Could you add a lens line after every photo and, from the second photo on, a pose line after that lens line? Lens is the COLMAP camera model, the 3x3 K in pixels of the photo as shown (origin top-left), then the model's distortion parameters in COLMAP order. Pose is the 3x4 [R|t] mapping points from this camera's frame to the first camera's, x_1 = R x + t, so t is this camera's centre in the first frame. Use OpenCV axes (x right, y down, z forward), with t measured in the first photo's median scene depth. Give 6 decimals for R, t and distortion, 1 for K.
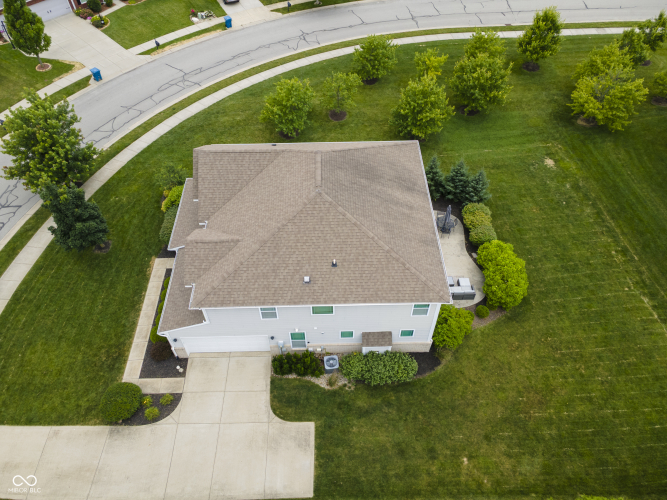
lens RADIAL K [[486.2, 0, 332.0], [0, 486.2, 252.6], [0, 0, 1]] dist [0.032430, 0.020662]
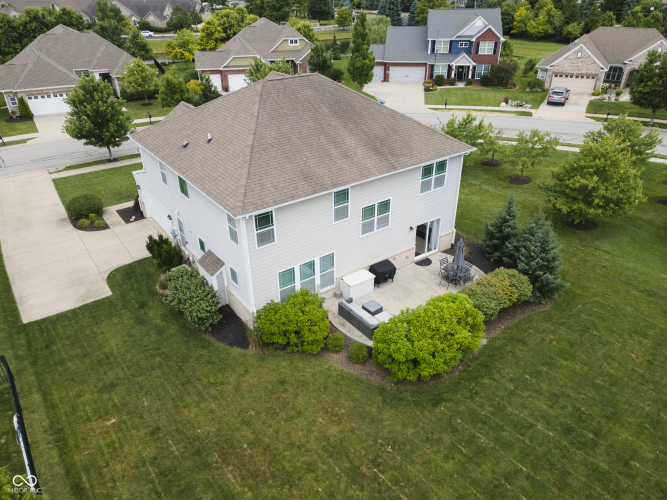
lens RADIAL K [[486.2, 0, 331.0], [0, 486.2, 251.9], [0, 0, 1]] dist [0.032430, 0.020662]
pose [[0.571576, 0.408365, -0.711716, 0.715406], [-0.623906, 0.779652, -0.053711, 0.077407], [0.532956, 0.474744, 0.700411, 0.495952]]
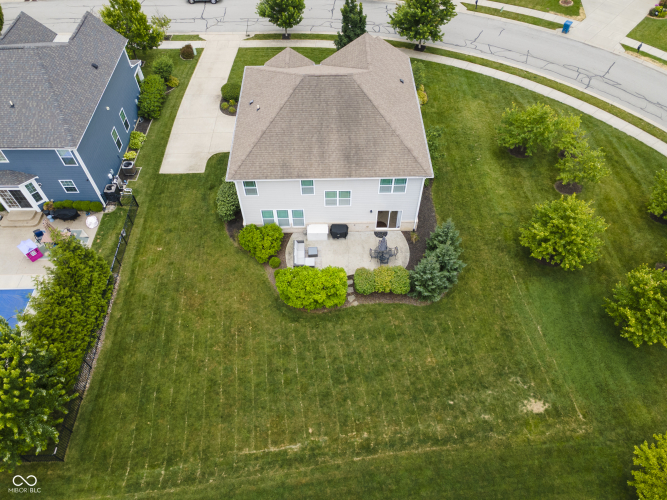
lens RADIAL K [[486.2, 0, 330.8], [0, 486.2, 251.0], [0, 0, 1]] dist [0.032430, 0.020662]
pose [[-0.003743, 0.789861, -0.613275, 0.970659], [-0.757839, 0.397885, 0.517076, -0.569879], [0.652431, 0.466699, 0.597098, 0.422215]]
